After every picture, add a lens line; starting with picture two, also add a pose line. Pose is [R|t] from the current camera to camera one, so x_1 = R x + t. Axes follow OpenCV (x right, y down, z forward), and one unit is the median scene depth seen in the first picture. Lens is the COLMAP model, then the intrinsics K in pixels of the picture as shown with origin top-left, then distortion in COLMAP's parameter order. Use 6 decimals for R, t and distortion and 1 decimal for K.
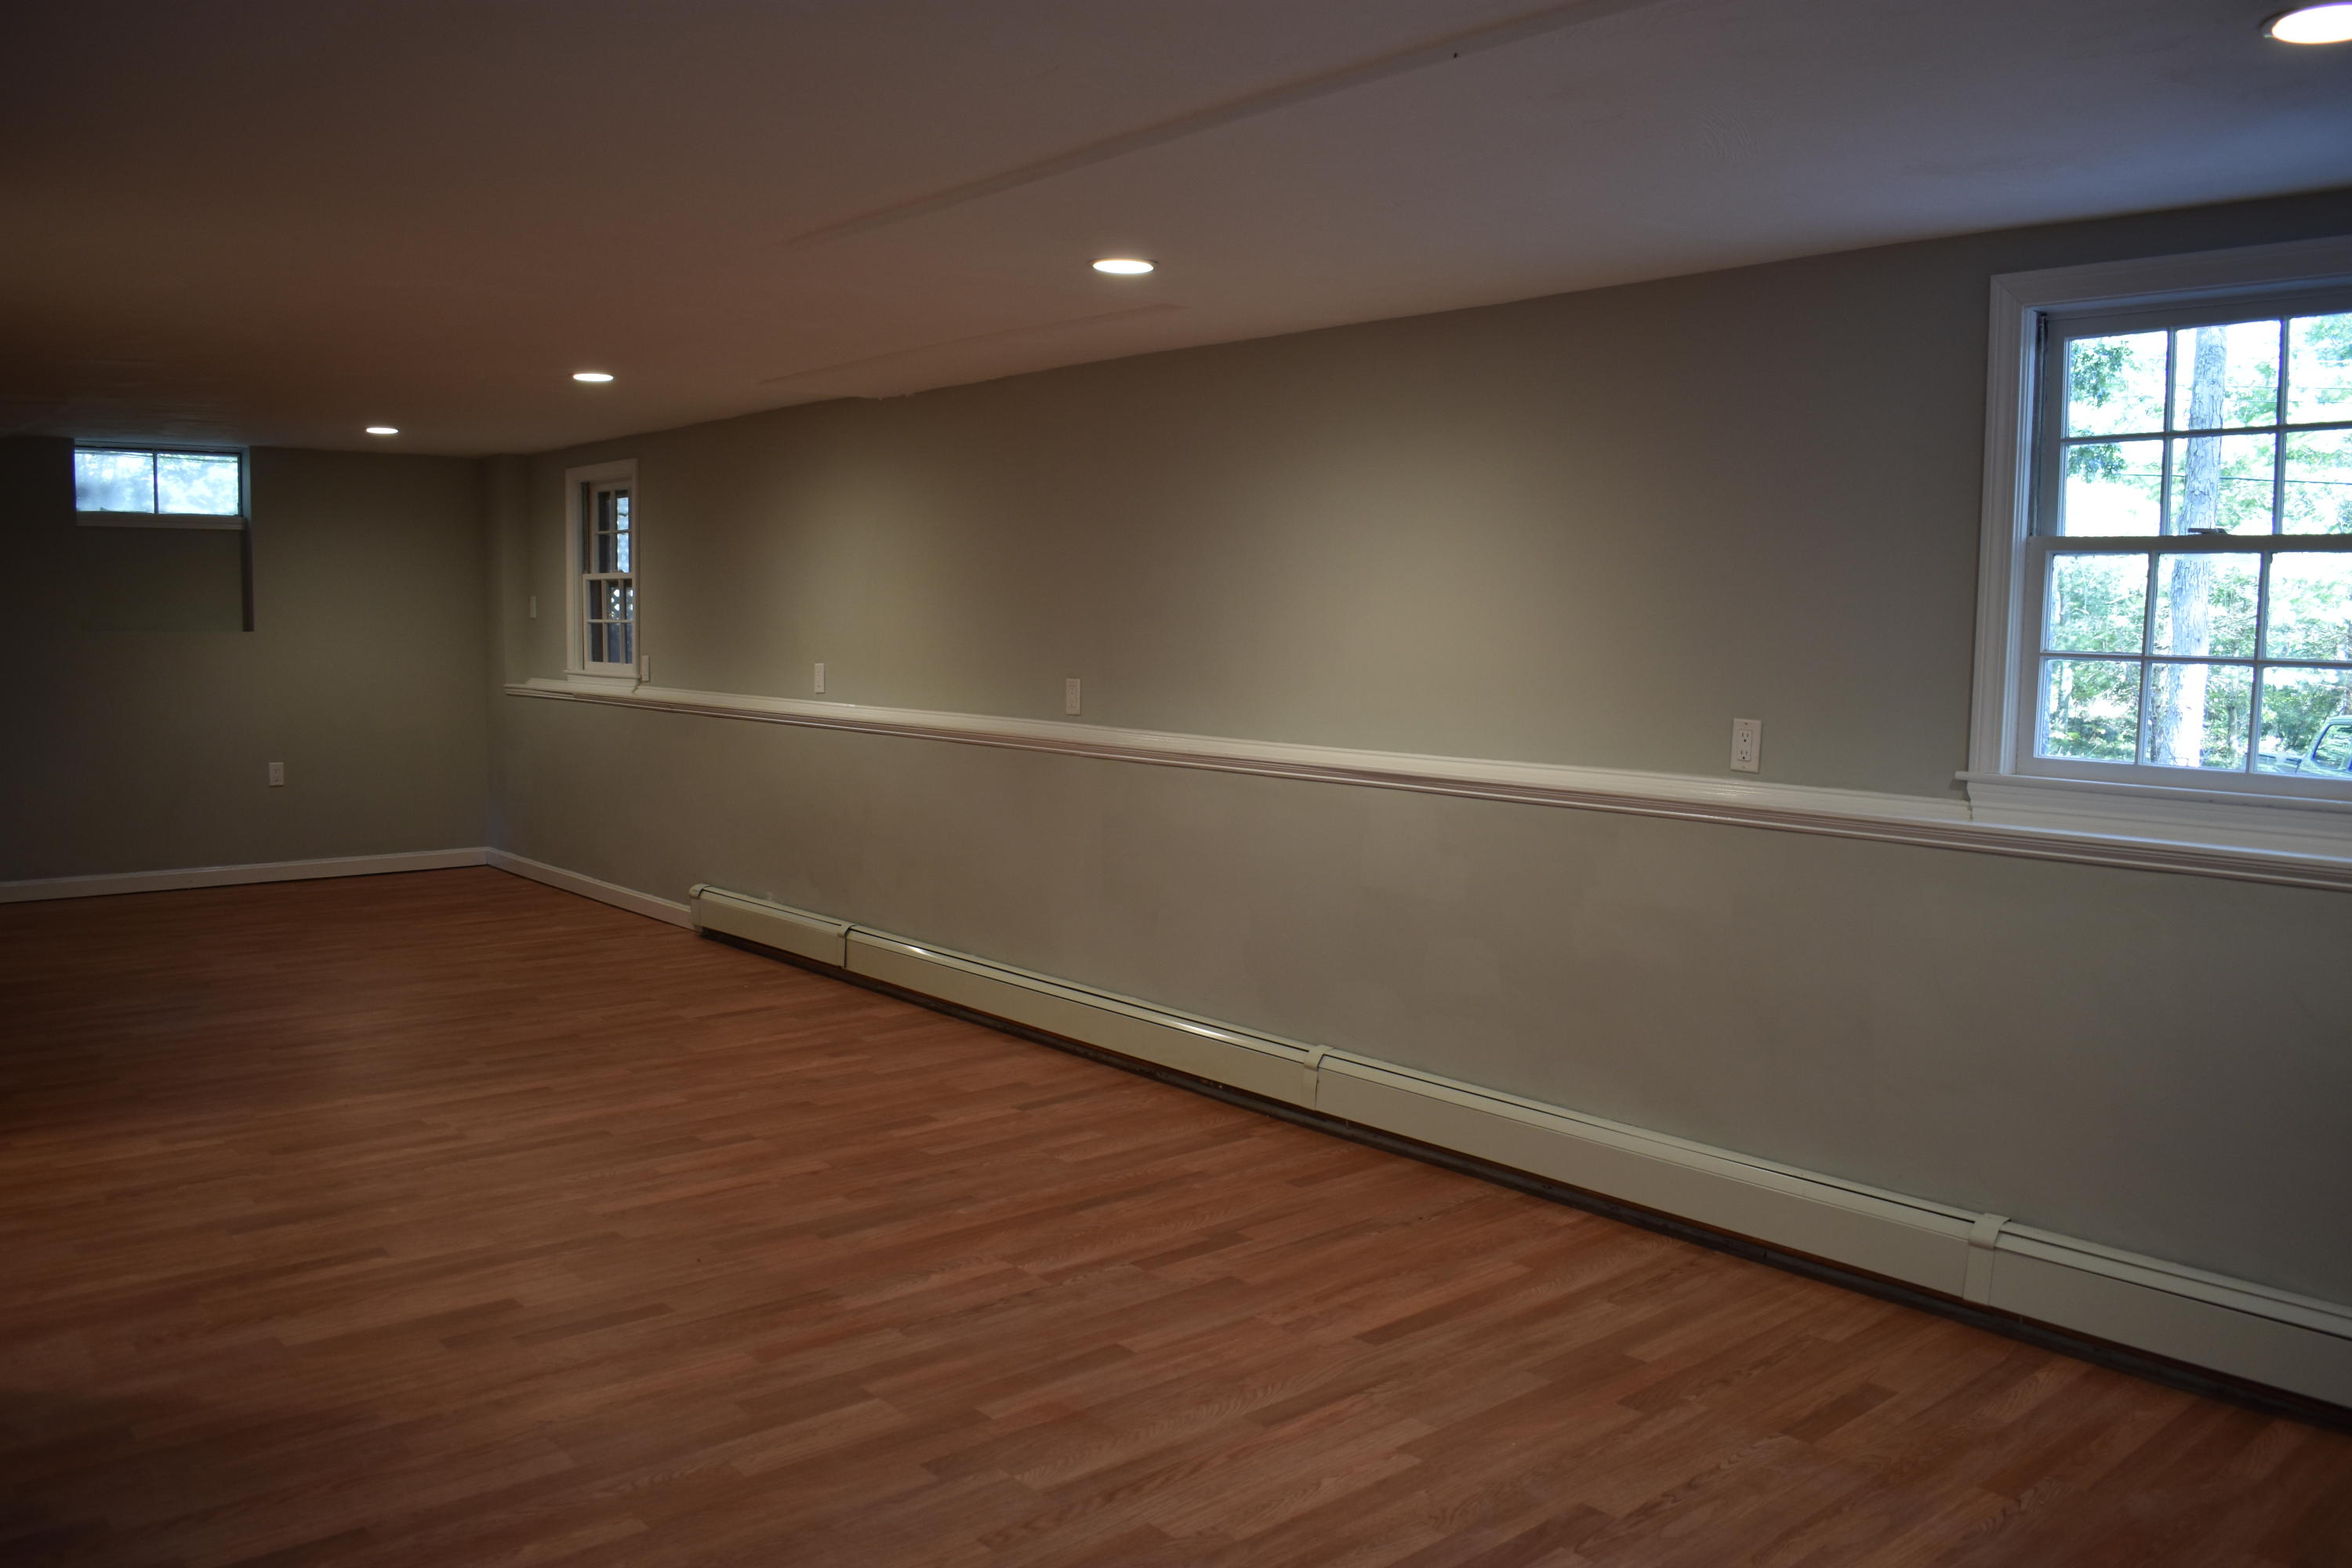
lens RADIAL K [[1860.9, 0, 1197.5], [0, 1860.9, 787.9], [0, 0, 1]] dist [-0.086590, 0.005207]
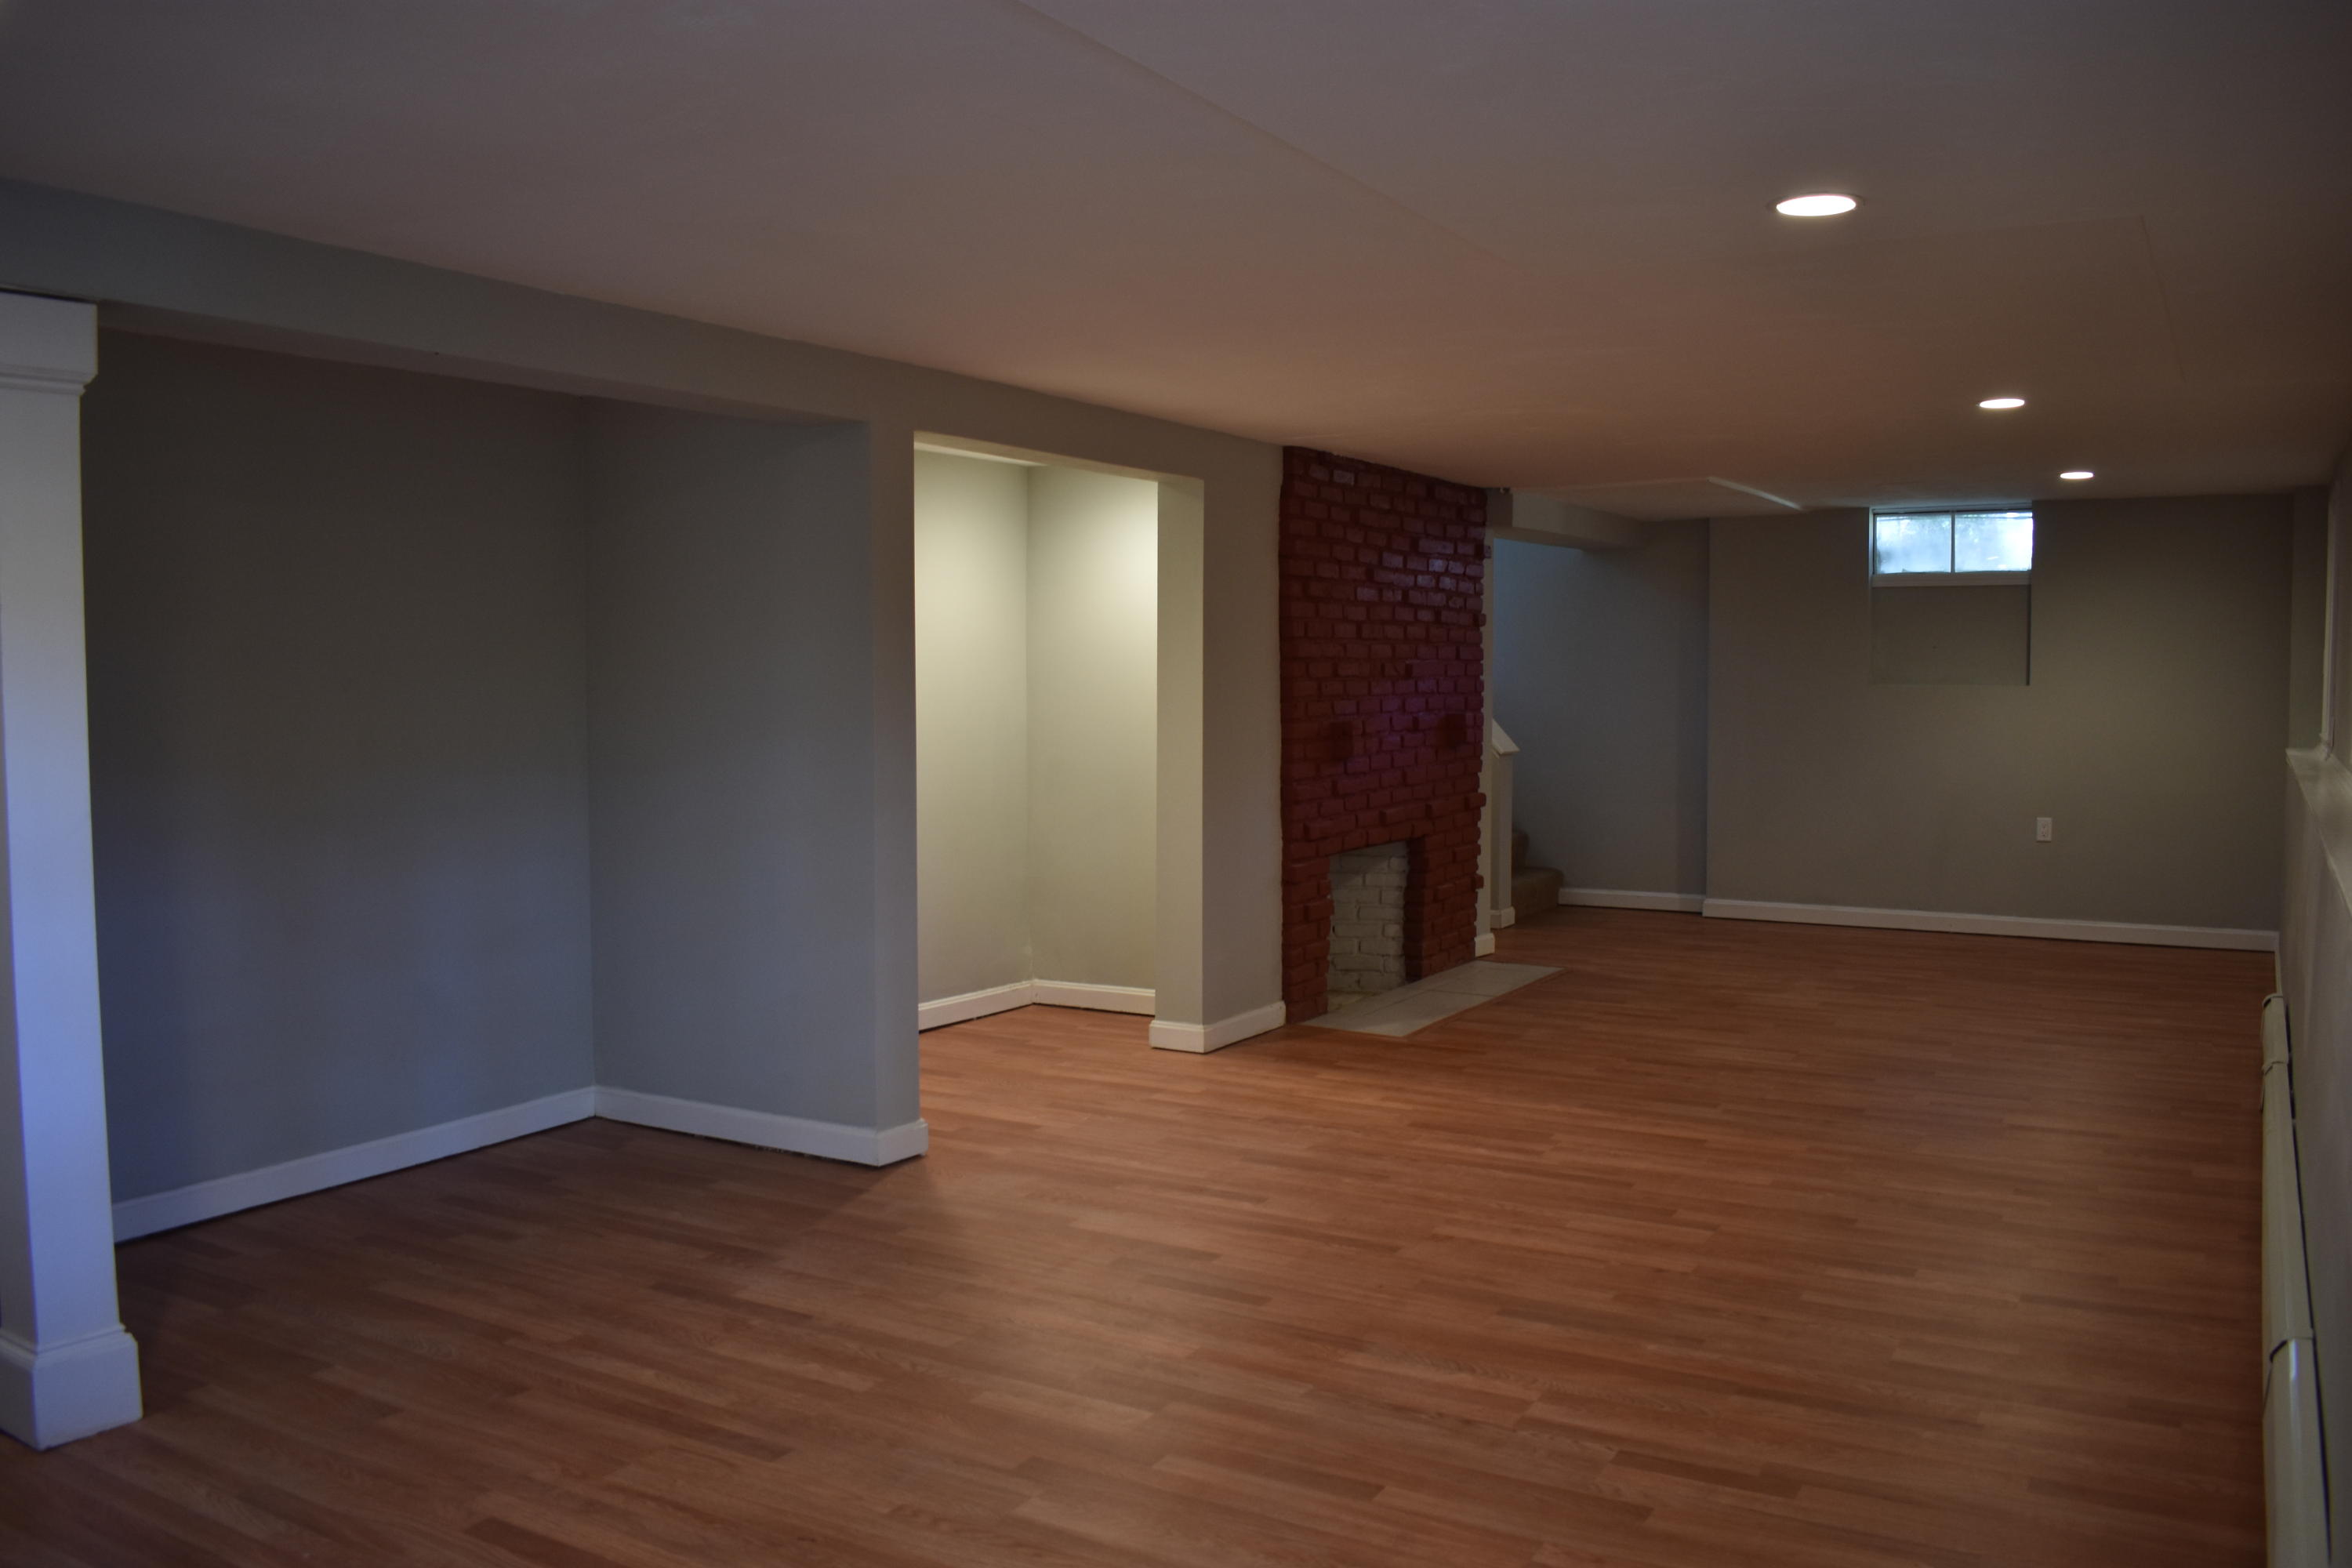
lens RADIAL K [[1860.9, 0, 1182.0], [0, 1860.9, 782.5], [0, 0, 1]] dist [-0.086590, 0.005207]
pose [[0.307944, 0.045862, -0.950298, 0.565446], [-0.082106, 0.996392, 0.021481, -0.030663], [0.947855, 0.071410, 0.310599, 0.476891]]
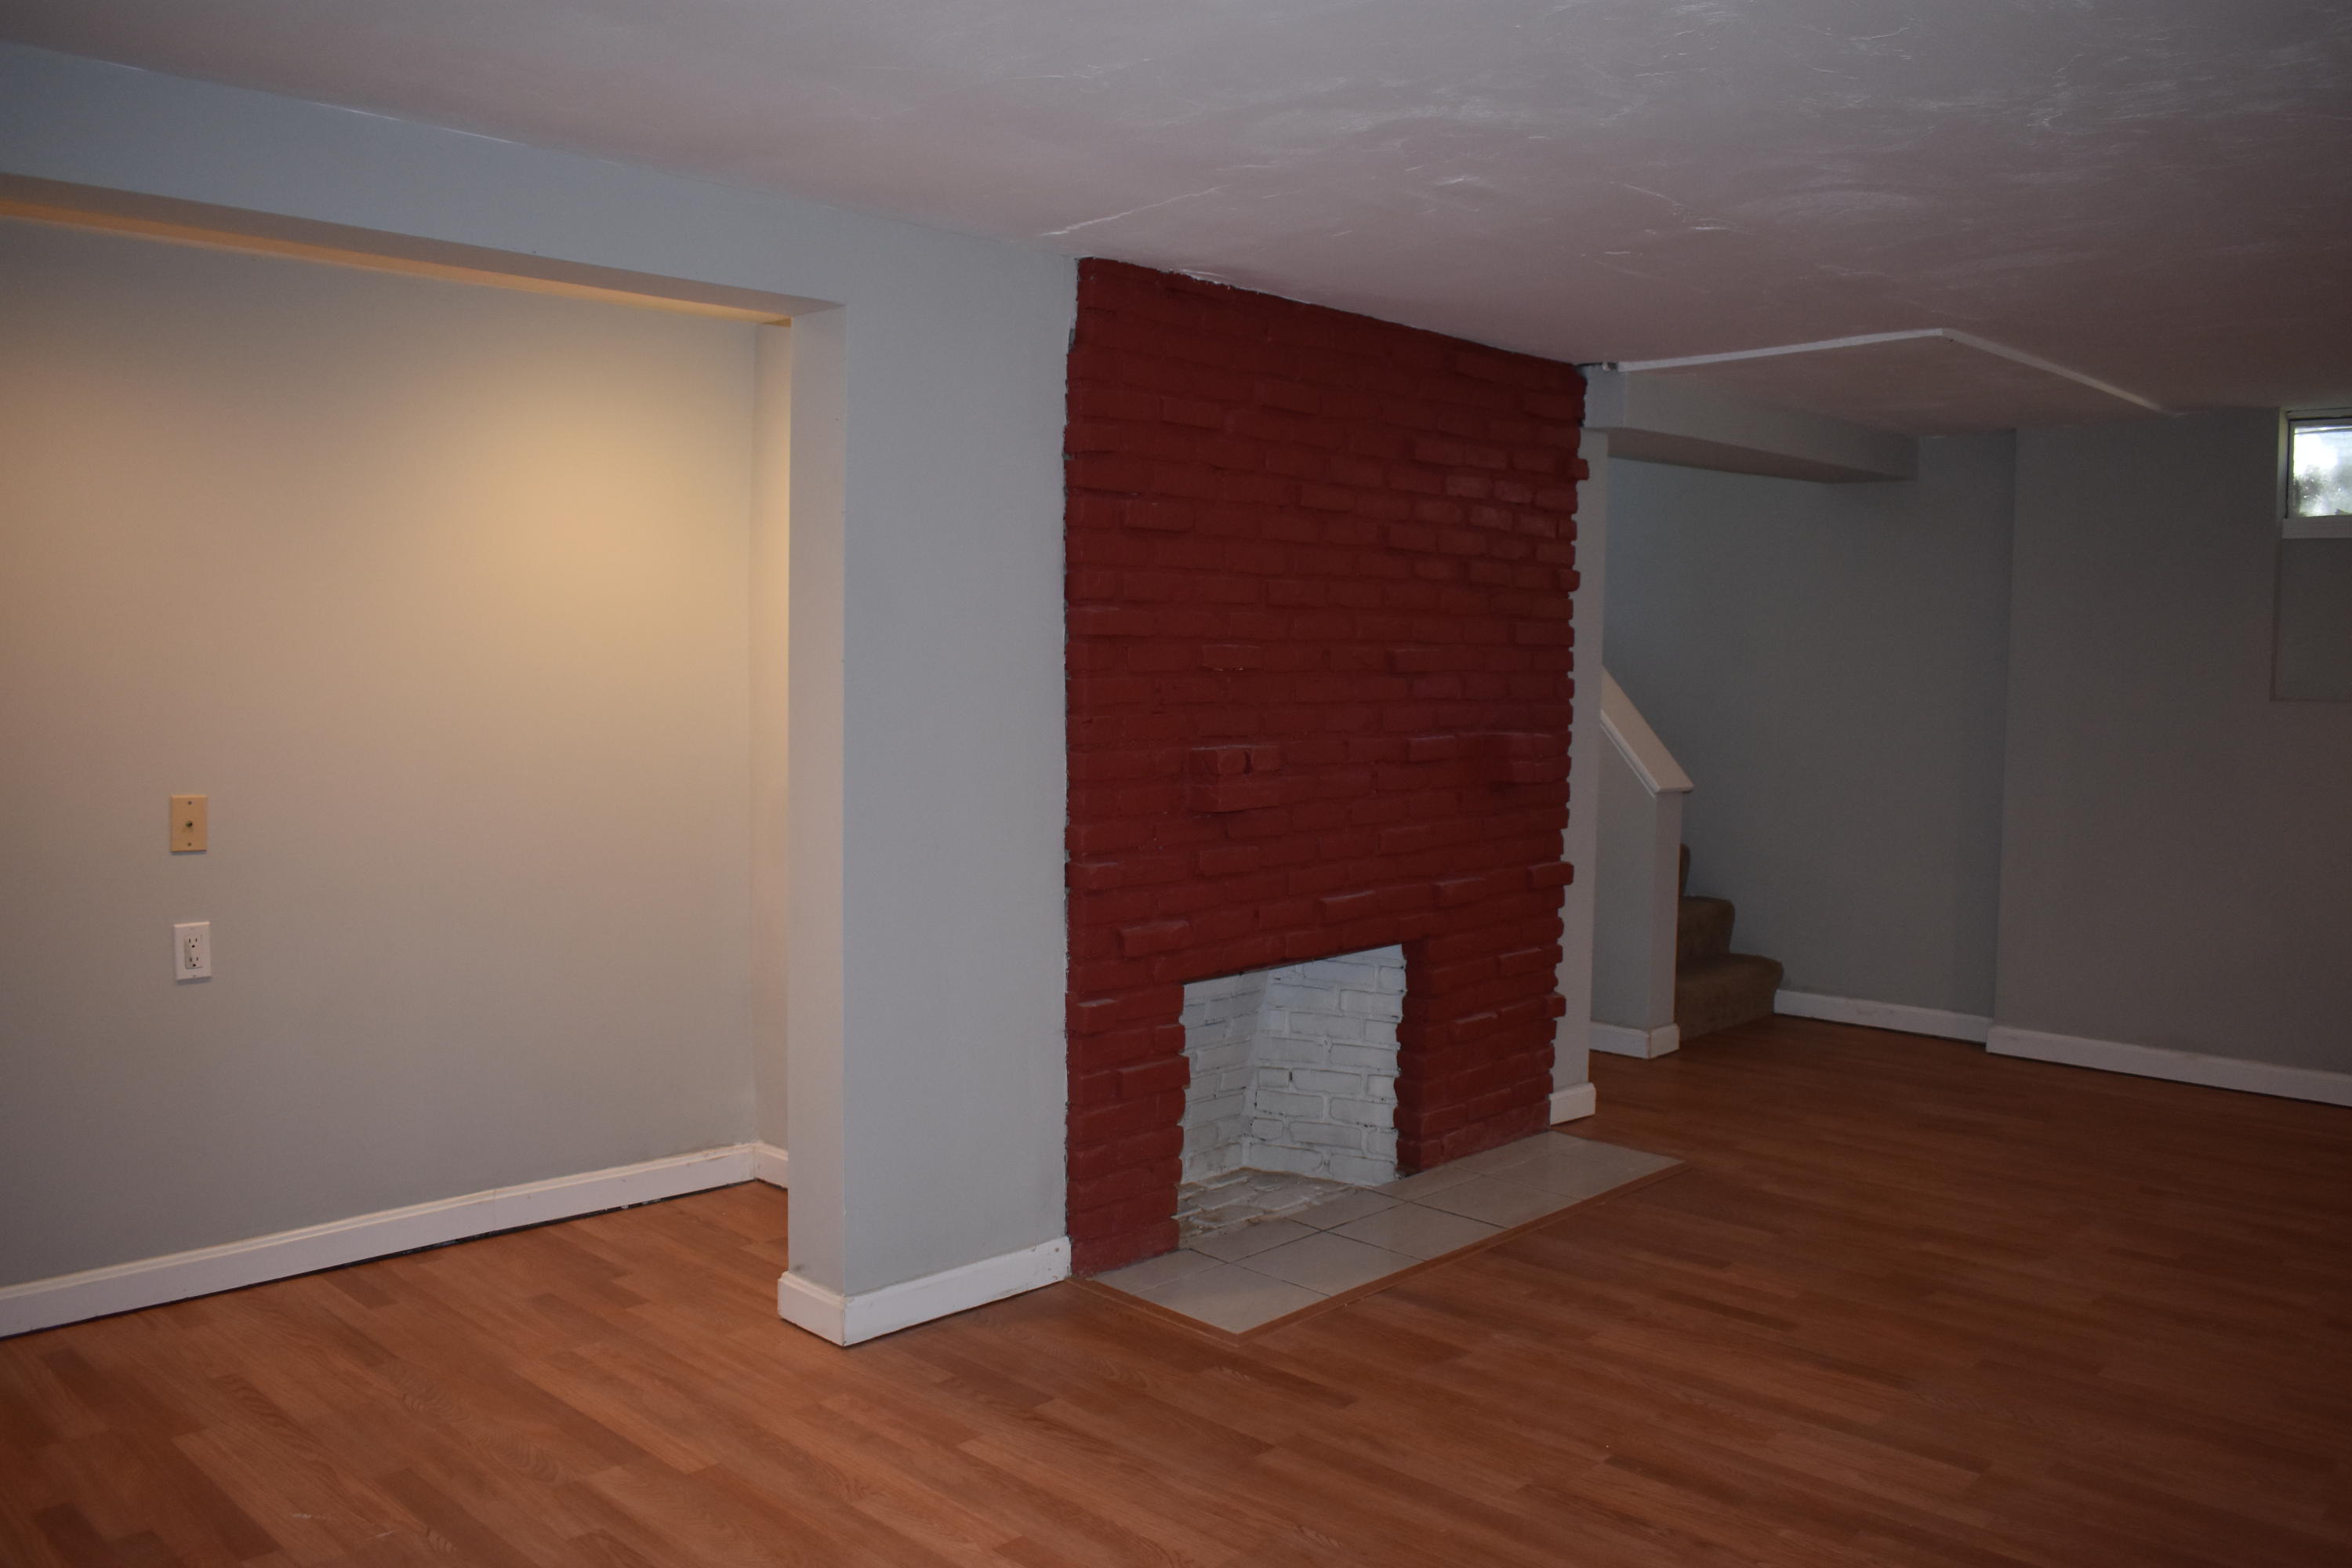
lens RADIAL K [[1860.9, 0, 1192.2], [0, 1860.9, 781.1], [0, 0, 1]] dist [-0.086590, 0.005207]
pose [[0.087868, 0.059876, -0.994331, 0.023246], [-0.103157, 0.993372, 0.050703, -0.086626], [0.990776, 0.098117, 0.093462, 0.981254]]
